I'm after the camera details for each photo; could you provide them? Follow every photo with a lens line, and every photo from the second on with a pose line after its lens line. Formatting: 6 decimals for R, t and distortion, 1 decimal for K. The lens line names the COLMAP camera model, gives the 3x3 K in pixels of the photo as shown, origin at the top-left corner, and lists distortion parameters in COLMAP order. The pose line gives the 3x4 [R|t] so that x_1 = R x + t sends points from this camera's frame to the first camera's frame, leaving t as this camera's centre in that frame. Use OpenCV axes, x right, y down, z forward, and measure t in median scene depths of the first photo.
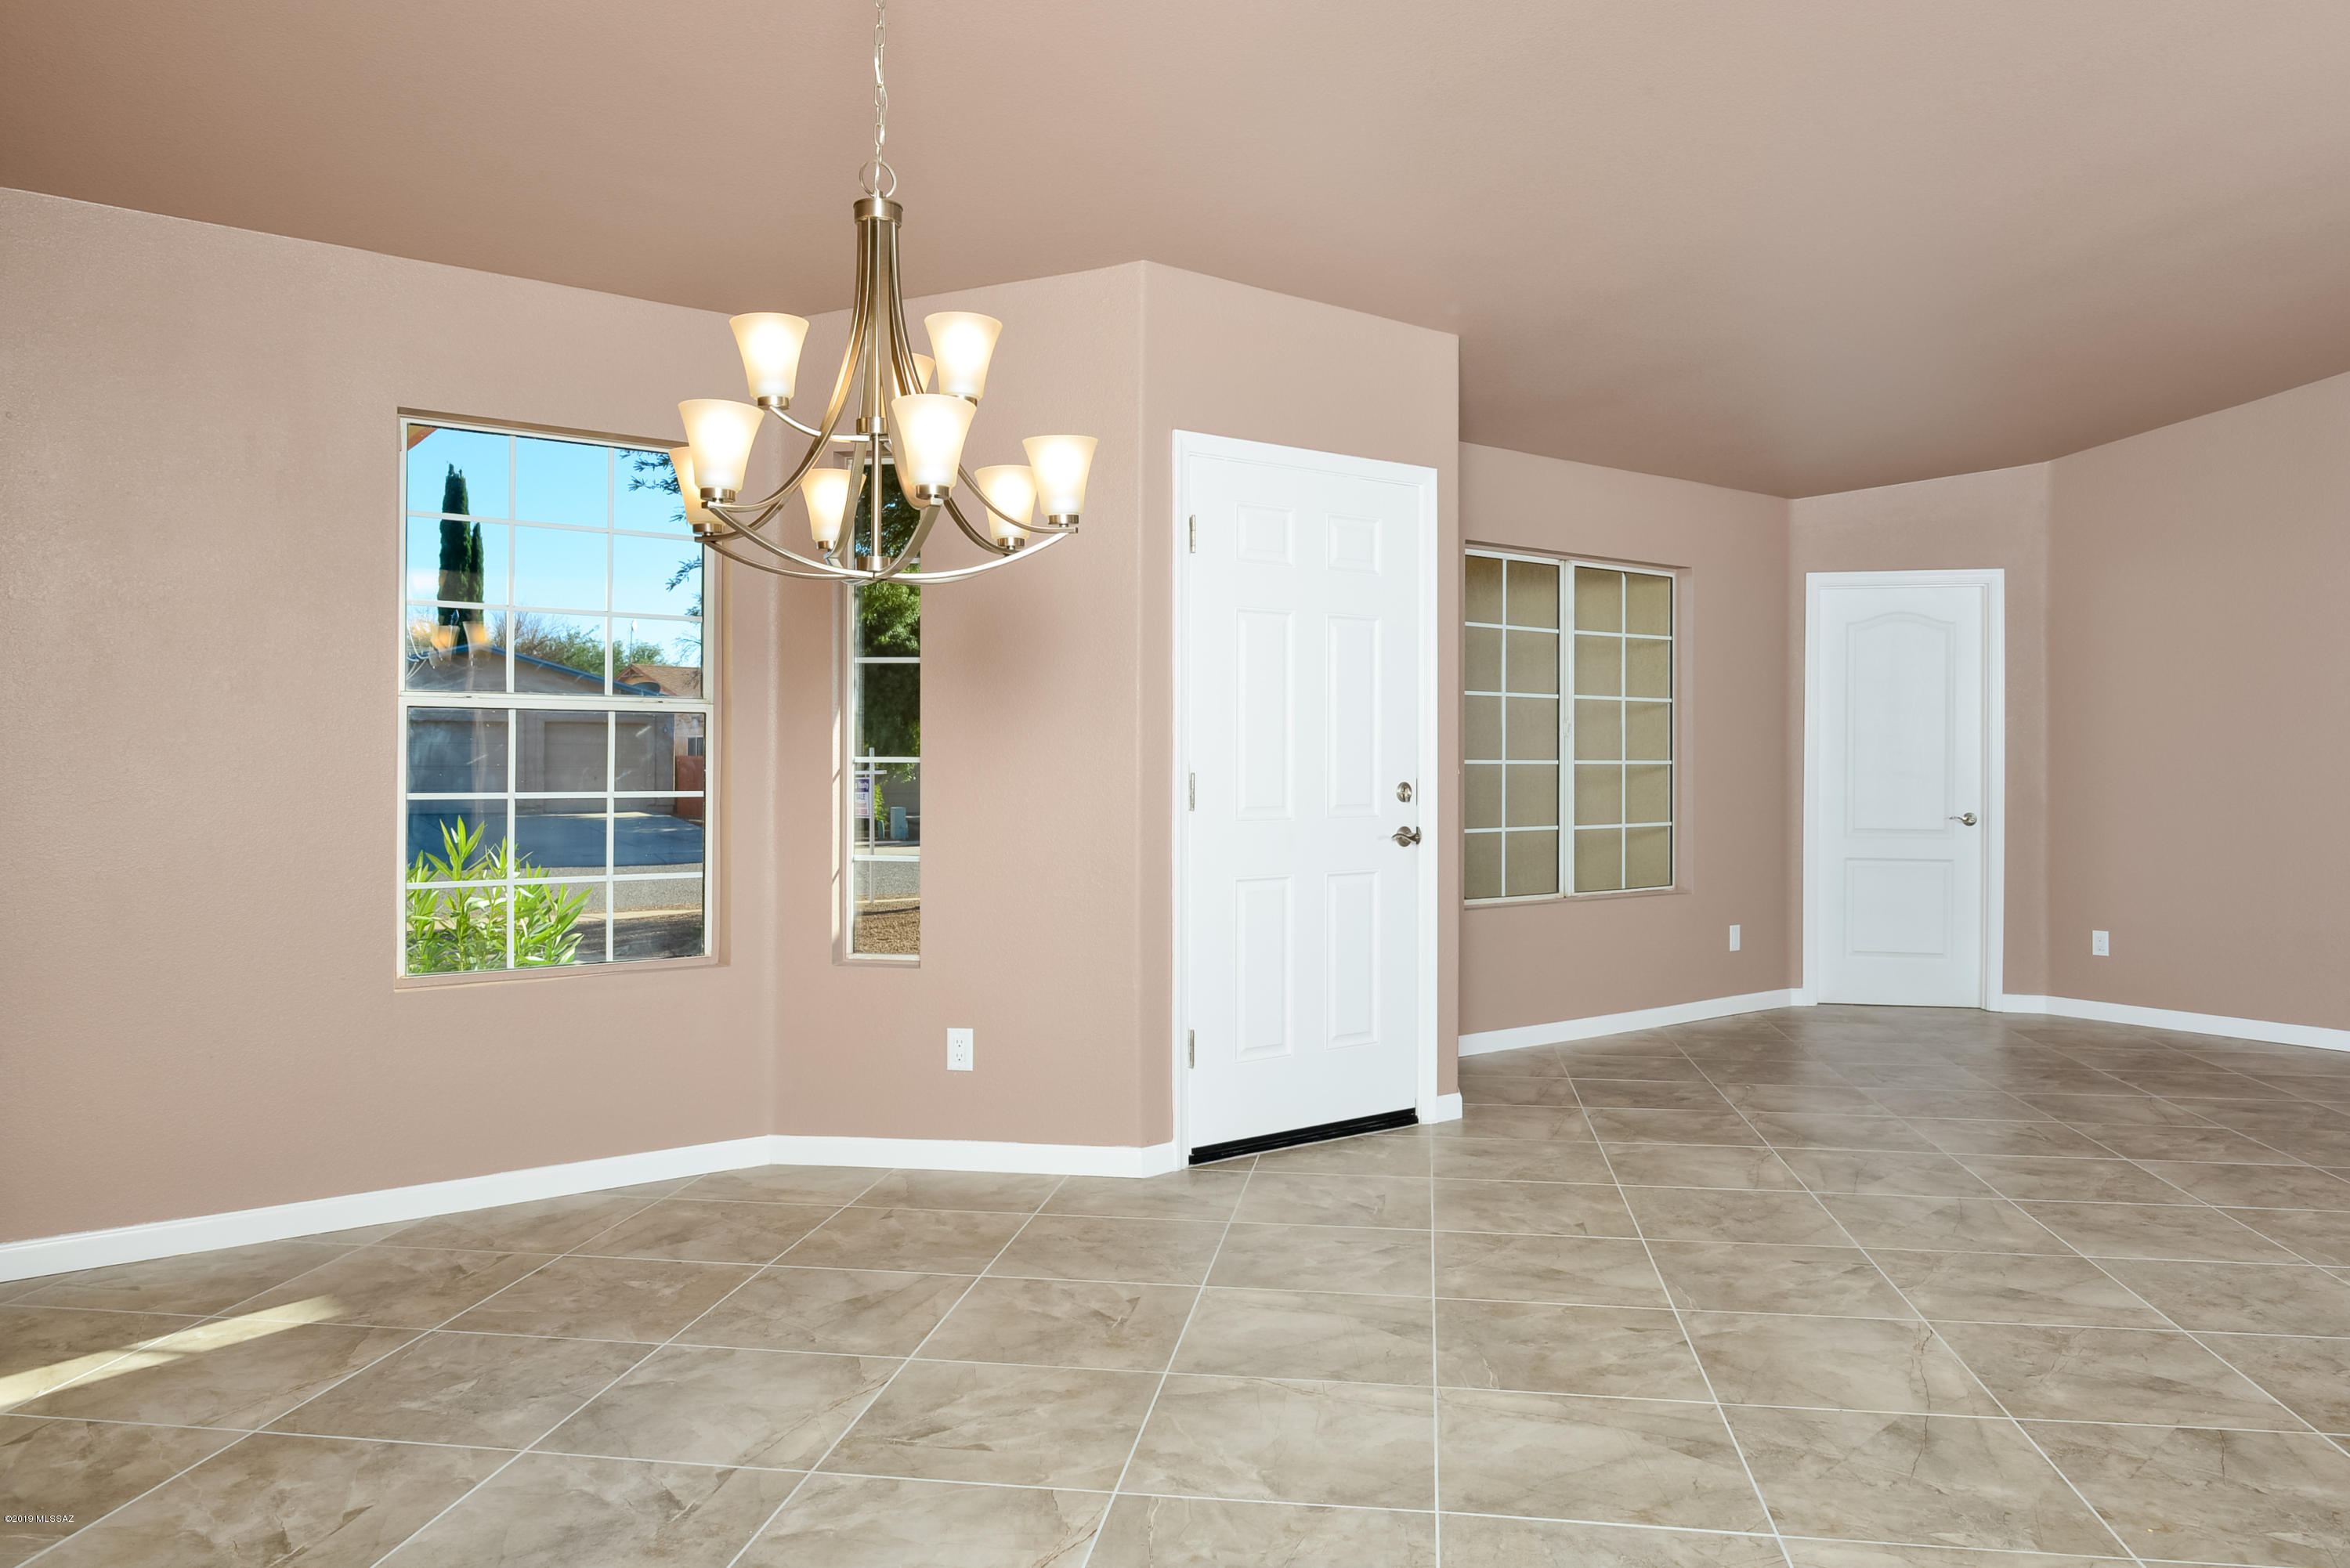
lens RADIAL K [[1617.3, 0, 1189.7], [0, 1617.3, 762.4], [0, 0, 1]] dist [-0.008049, -0.006330]
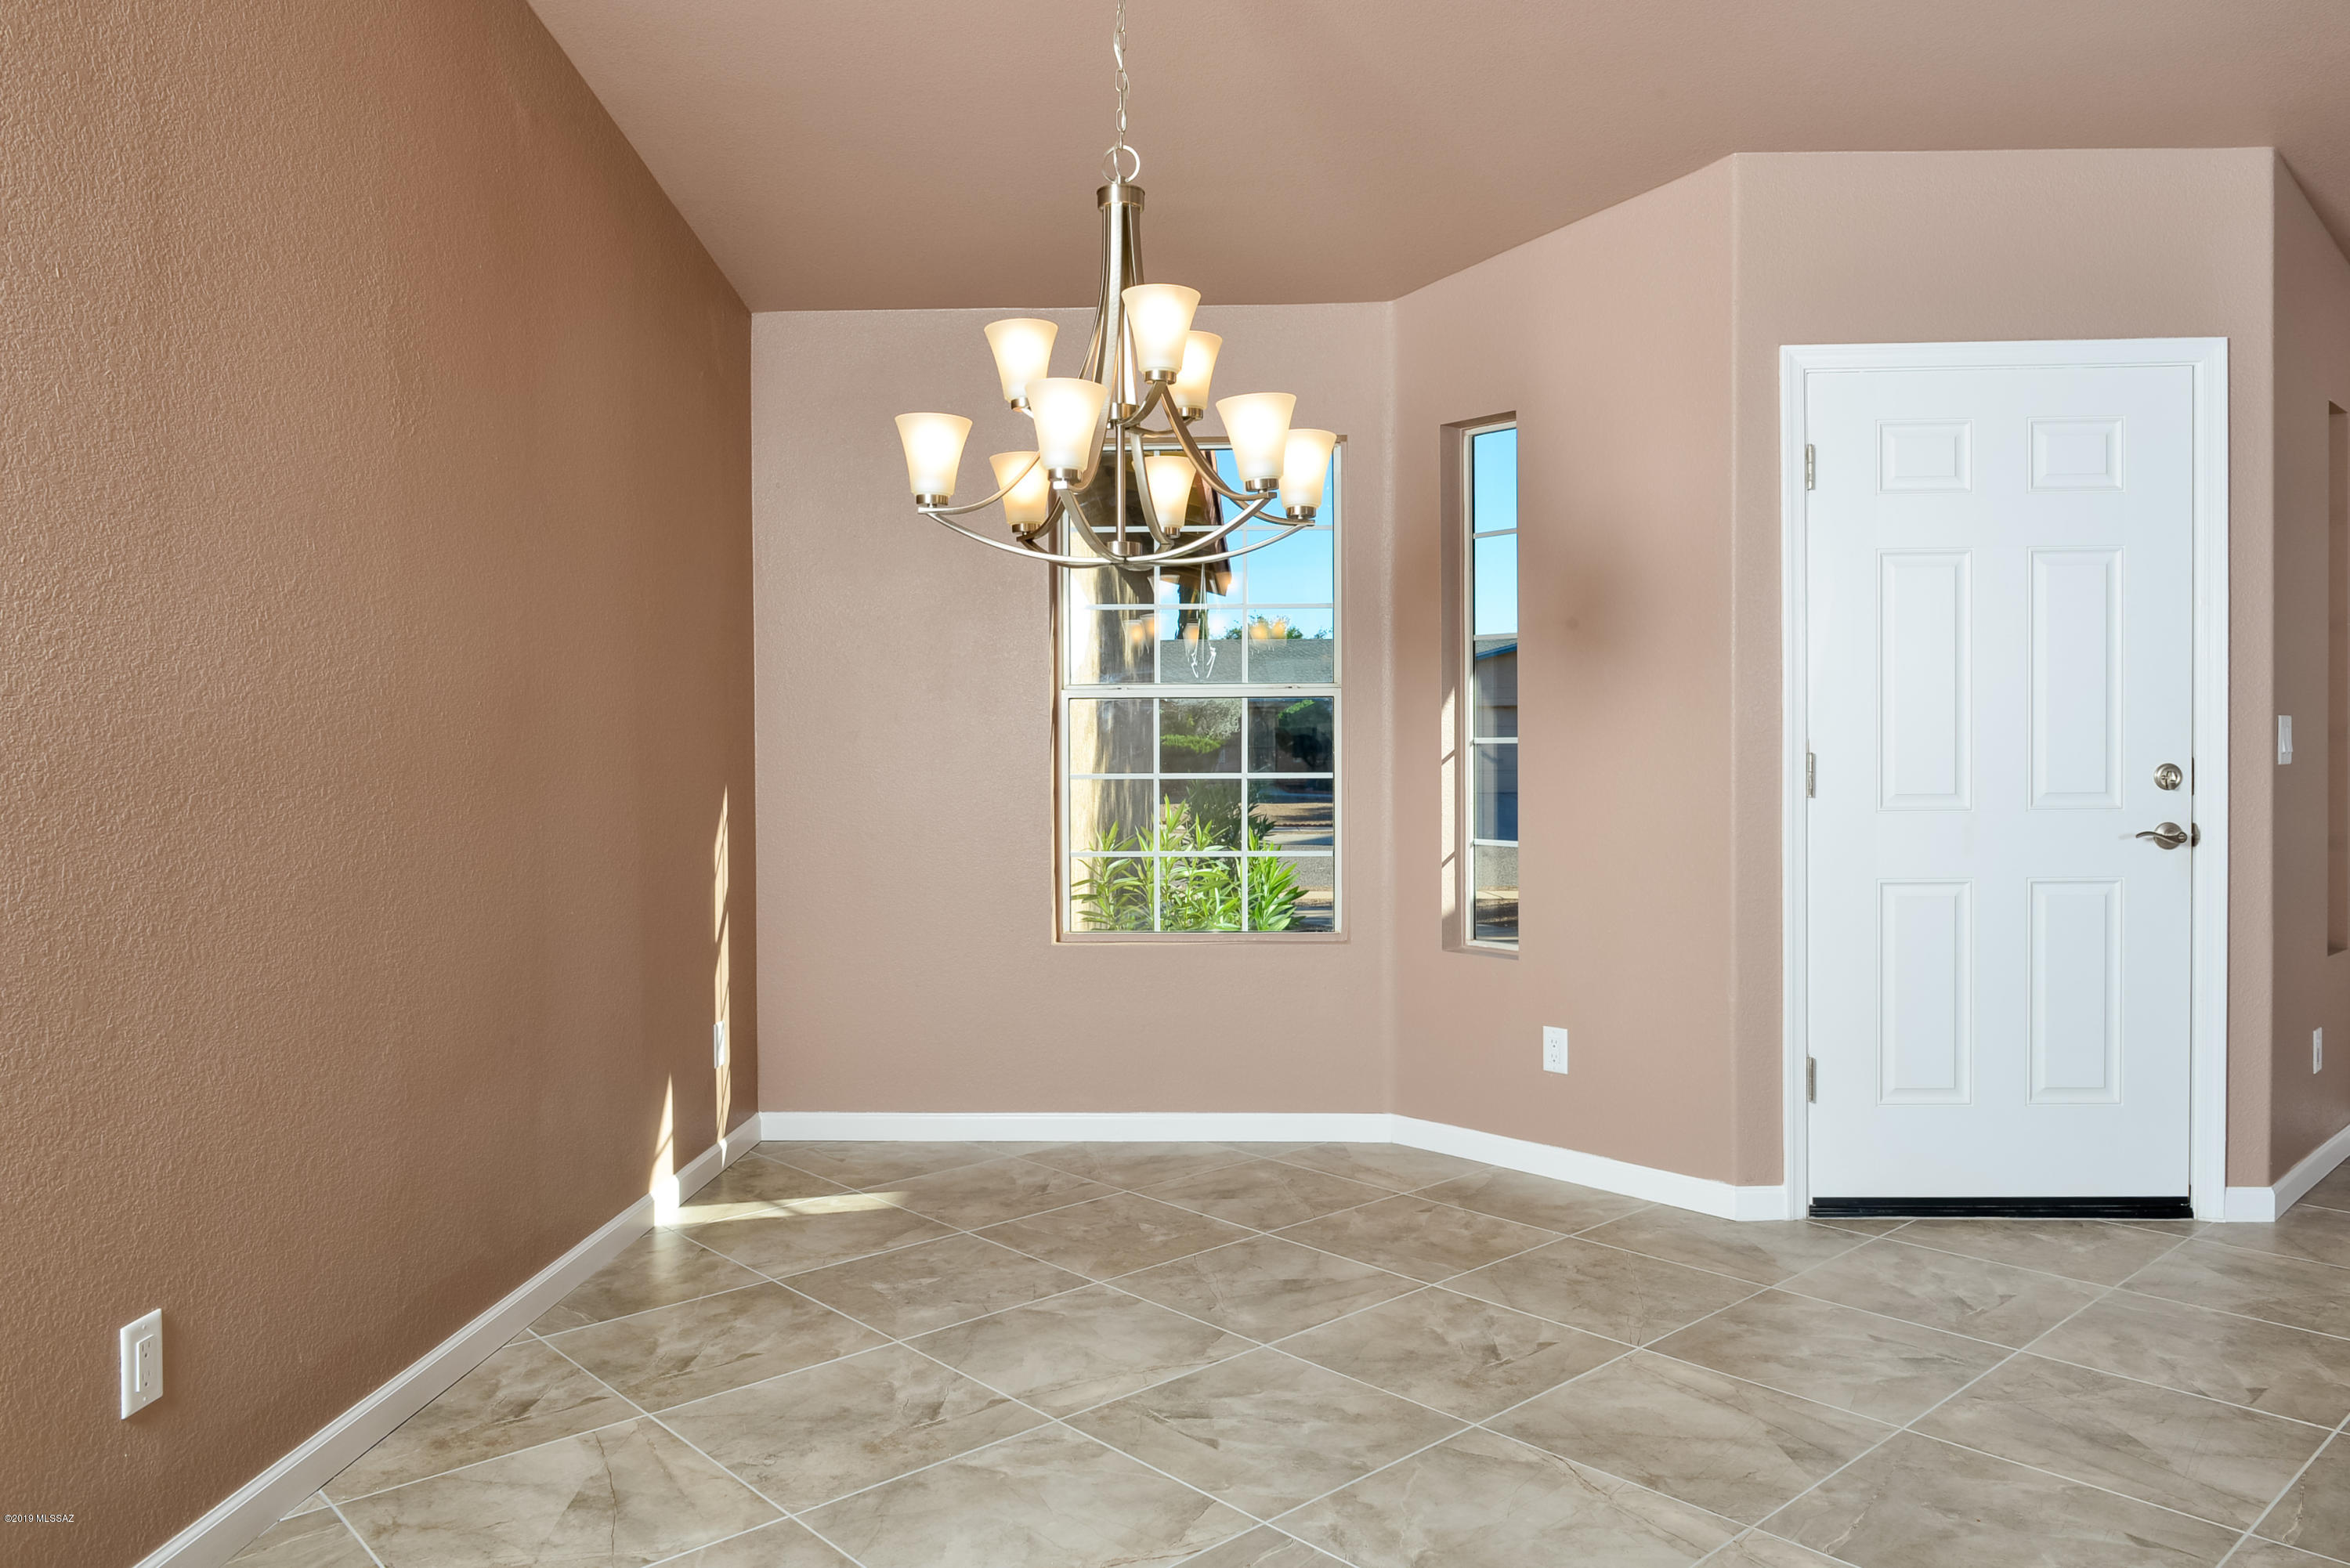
lens RADIAL K [[1620.9, 0, 1175.0], [0, 1620.9, 784.0], [0, 0, 1]] dist [-0.007568, -0.005907]
pose [[0.769321, 0.006901, -0.638826, 0.359974], [0.009074, 0.999723, 0.021727, 0.001782], [0.638798, -0.022512, 0.769045, 0.178888]]
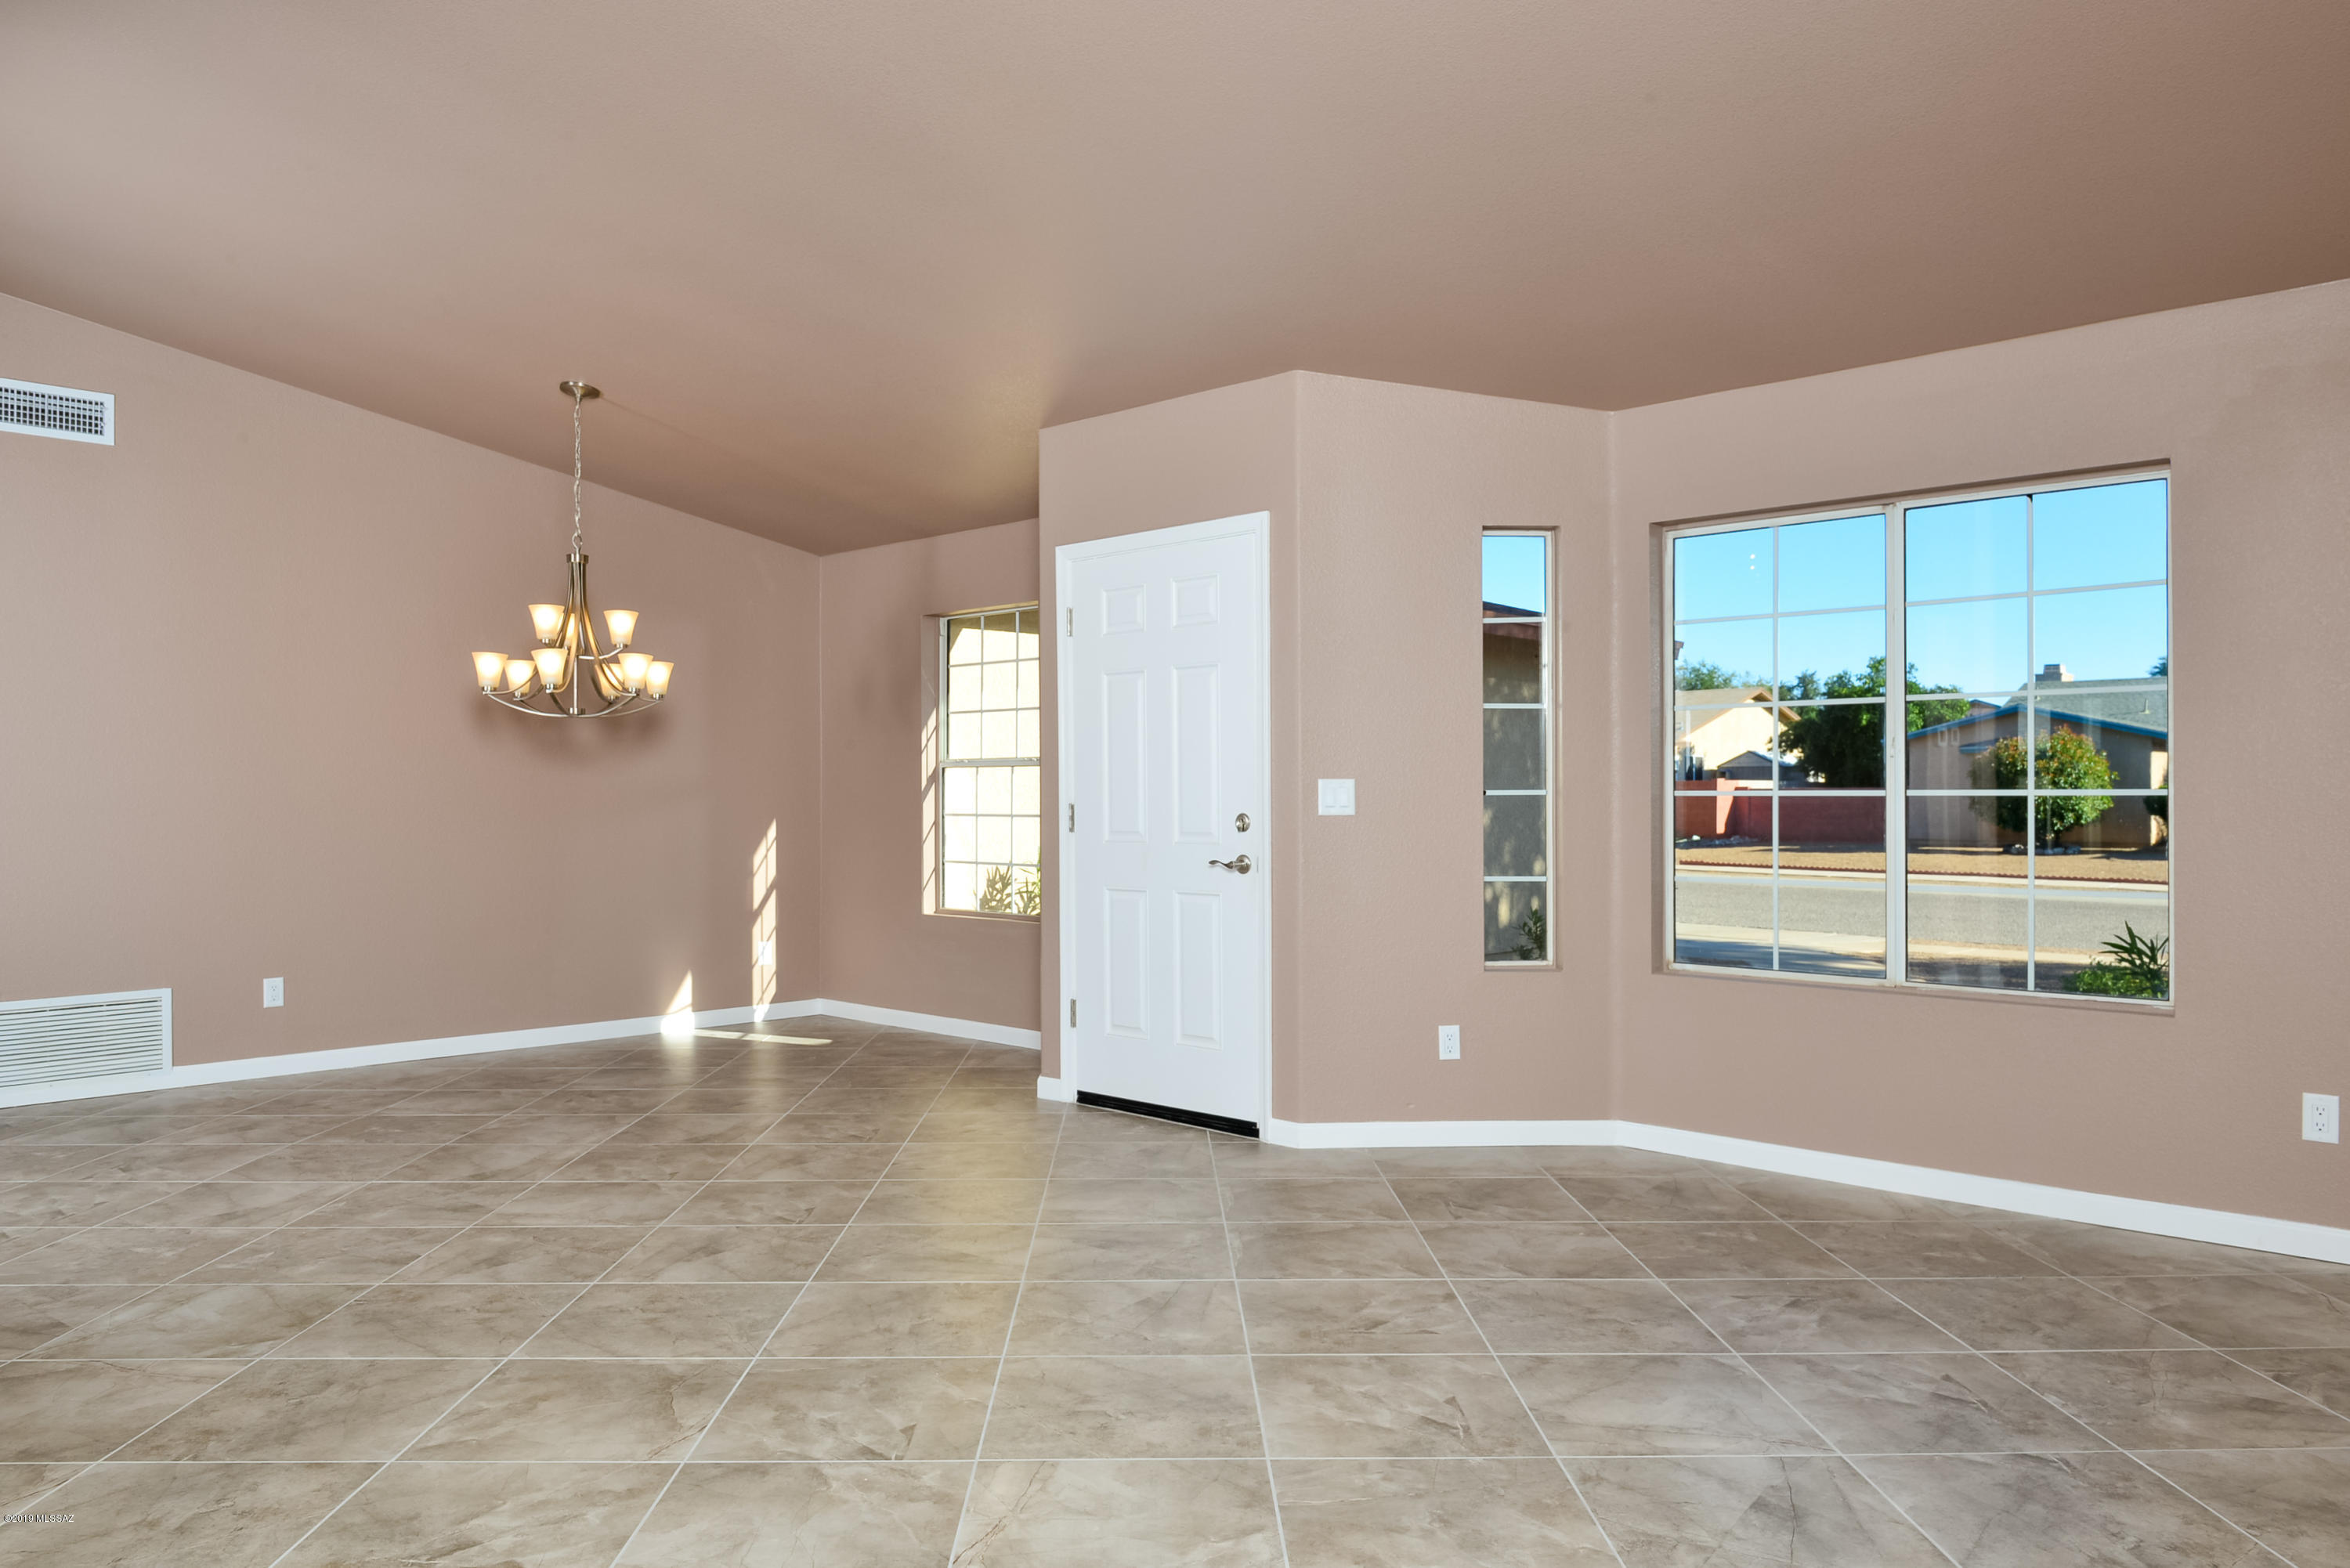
lens RADIAL K [[1585.0, 0, 1175.0], [0, 1585.0, 784.0], [0, 0, 1]] dist [-0.010076, -0.006389]
pose [[0.163299, -0.011553, -0.986509, 1.628785], [0.001756, 0.999933, -0.011420, 0.006349], [0.986575, 0.000132, 0.163308, 1.100155]]
